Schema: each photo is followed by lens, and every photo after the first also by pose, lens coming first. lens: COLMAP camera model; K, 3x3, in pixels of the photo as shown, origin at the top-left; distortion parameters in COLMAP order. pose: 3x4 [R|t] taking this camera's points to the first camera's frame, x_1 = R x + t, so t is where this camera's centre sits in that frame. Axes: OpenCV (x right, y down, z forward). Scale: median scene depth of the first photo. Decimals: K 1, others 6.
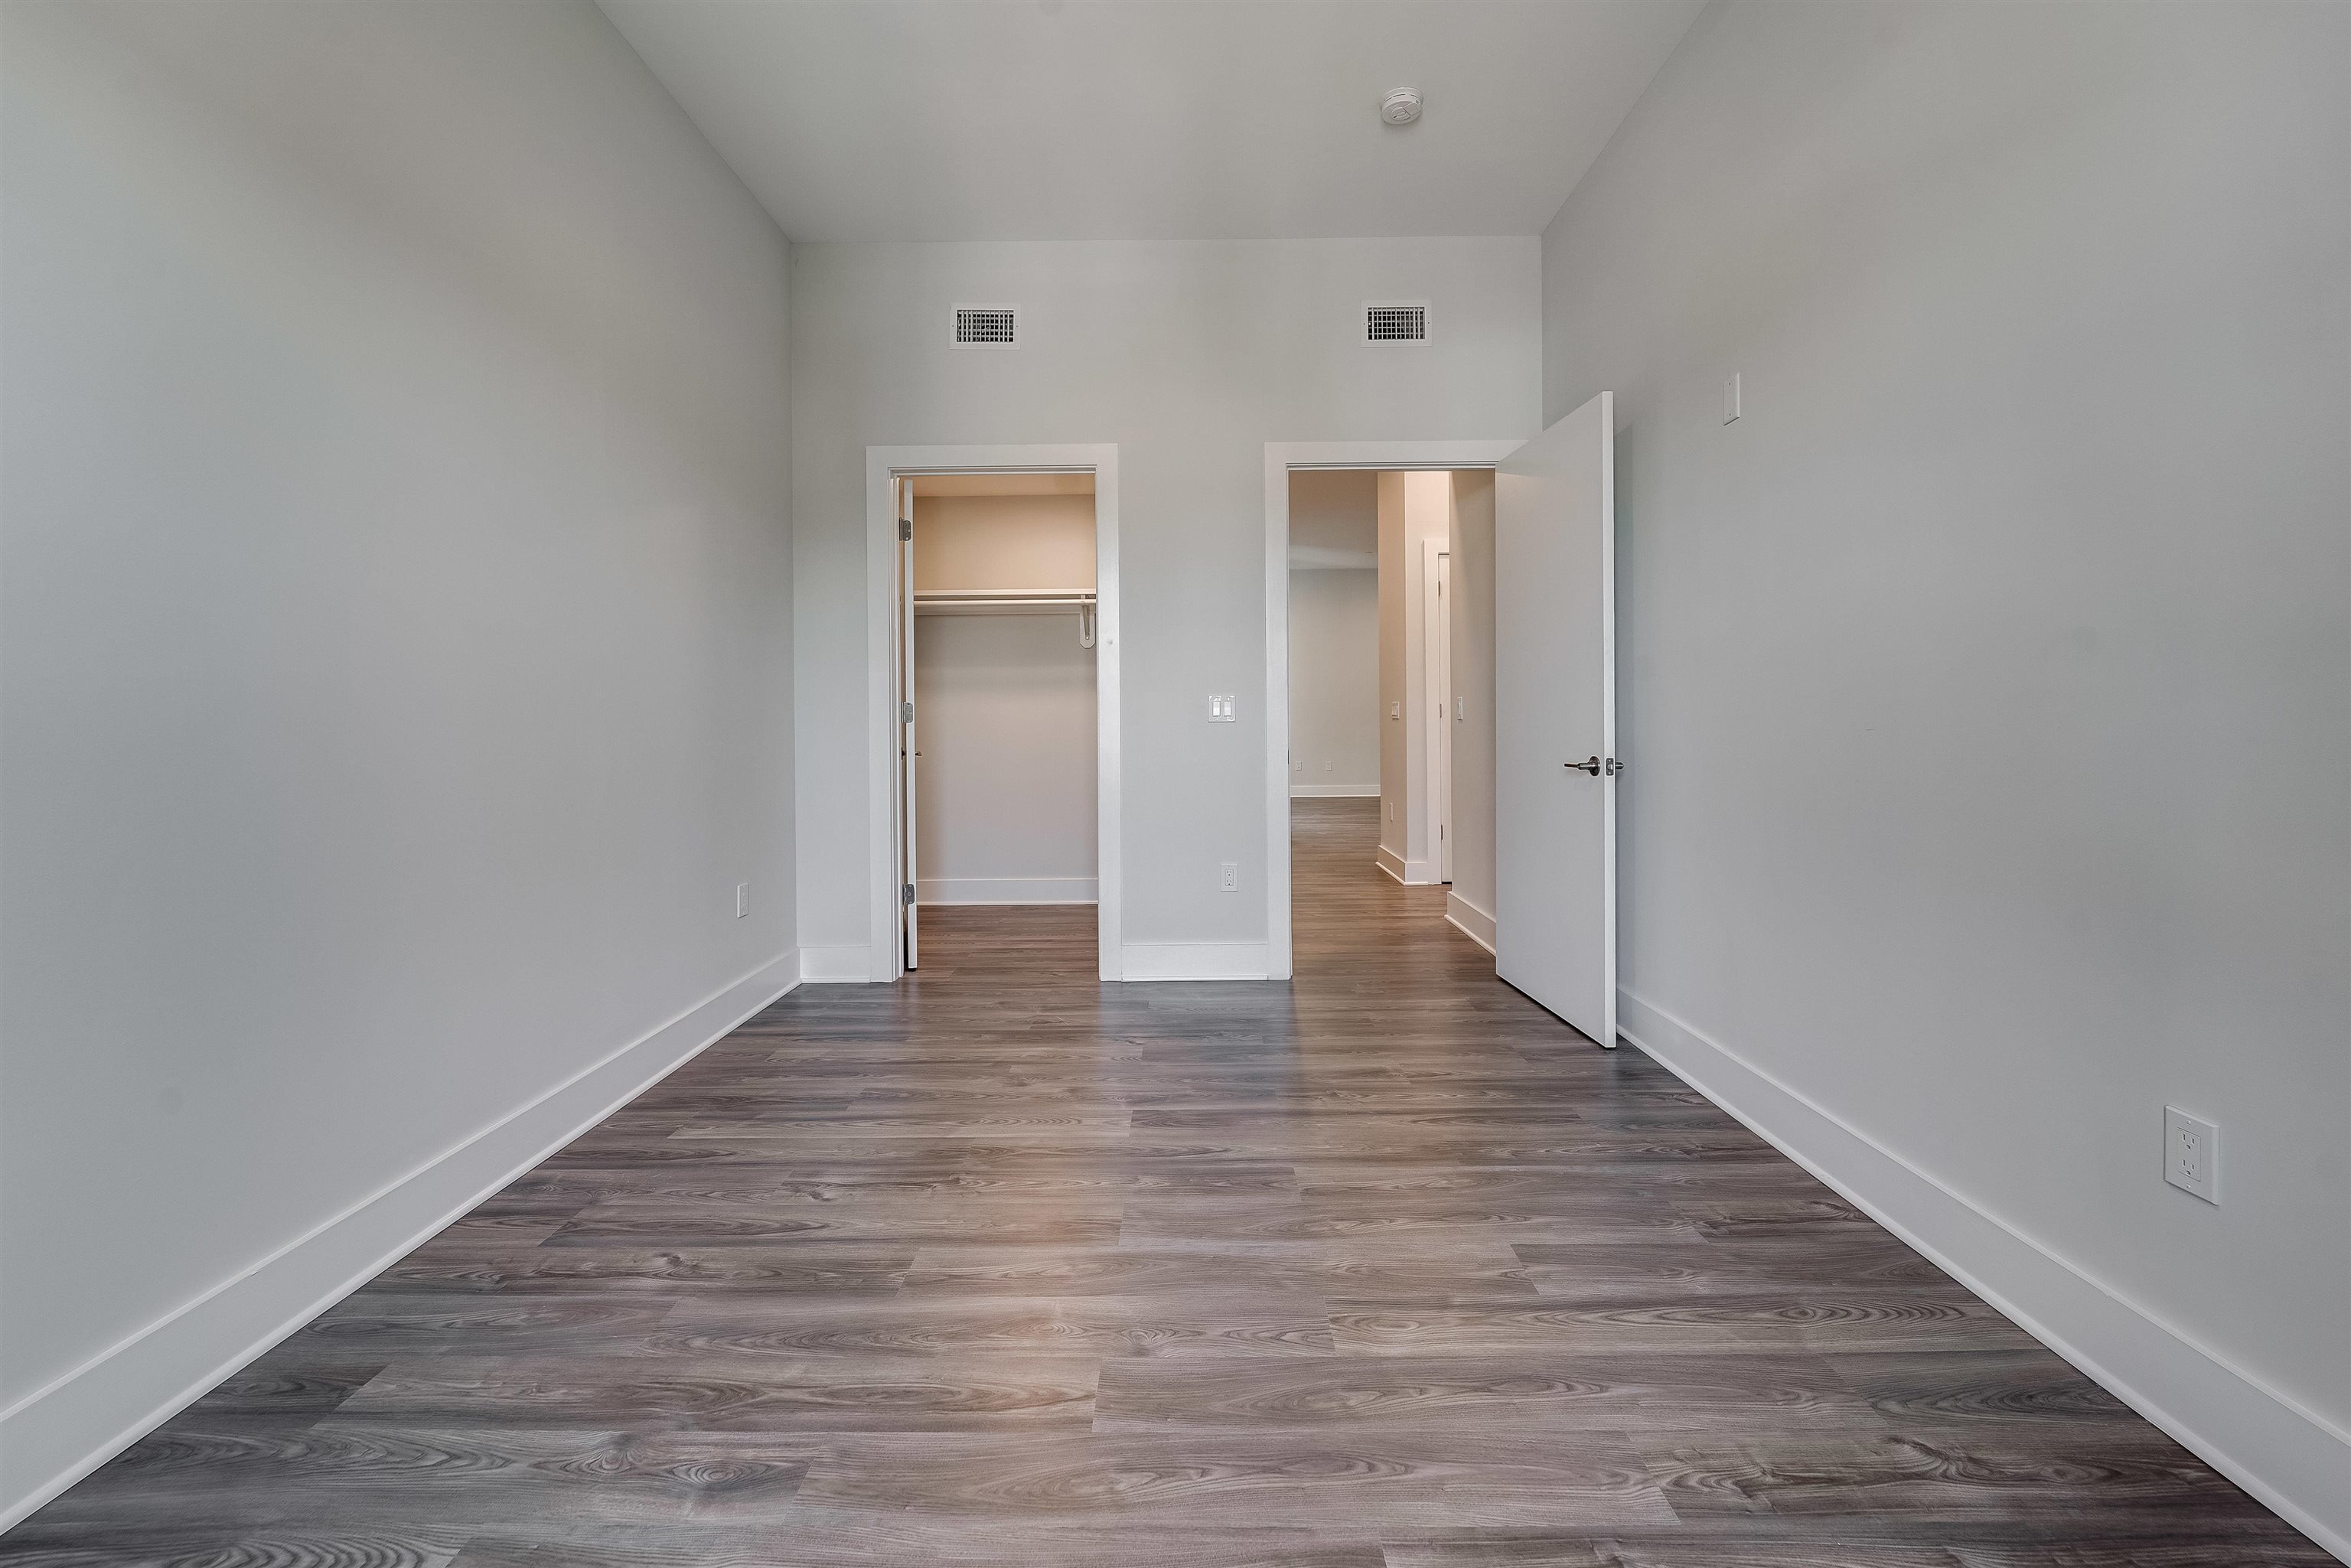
lens RADIAL K [[961.6, 0, 1177.3], [0, 961.6, 724.5], [0, 0, 1]] dist [-0.000652, -0.004601]
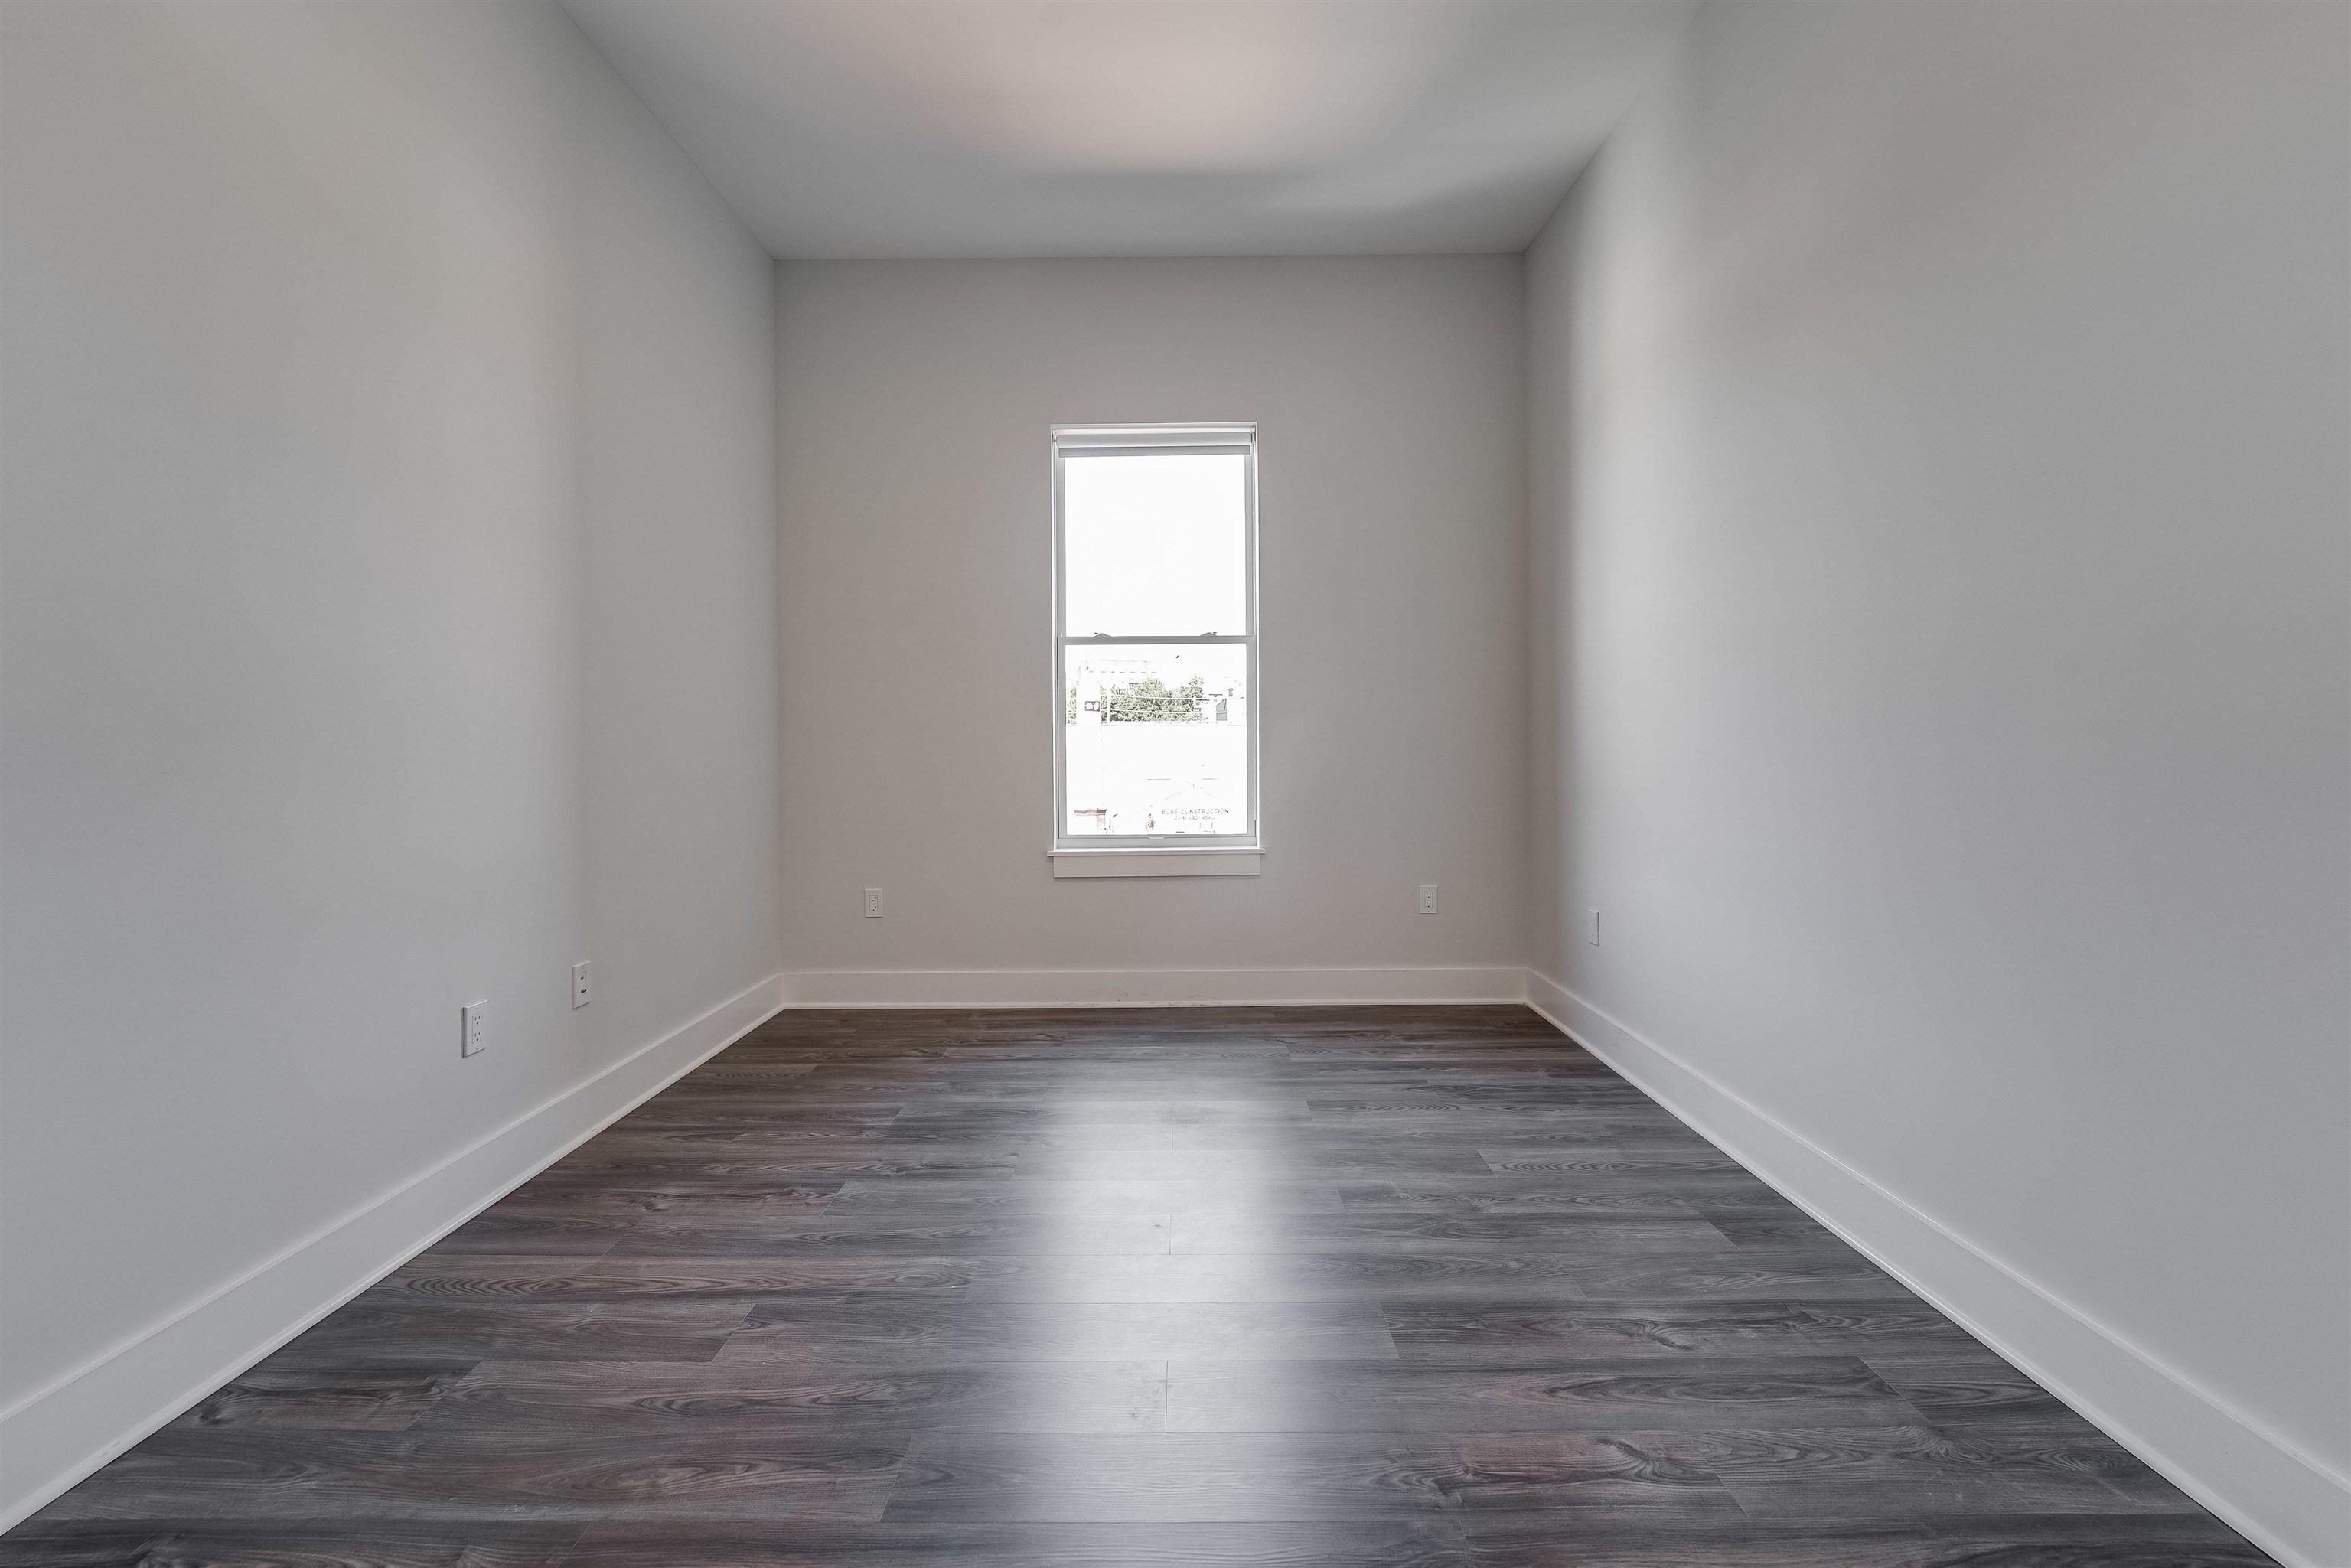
lens RADIAL K [[963.6, 0, 1179.3], [0, 963.6, 747.3], [0, 0, 1]] dist [-0.009312, -0.000152]
pose [[-0.999708, 0.018038, -0.016106, -0.068532], [0.017886, 0.999794, 0.009554, -0.009806], [0.016275, 0.009263, -0.999825, 1.856280]]
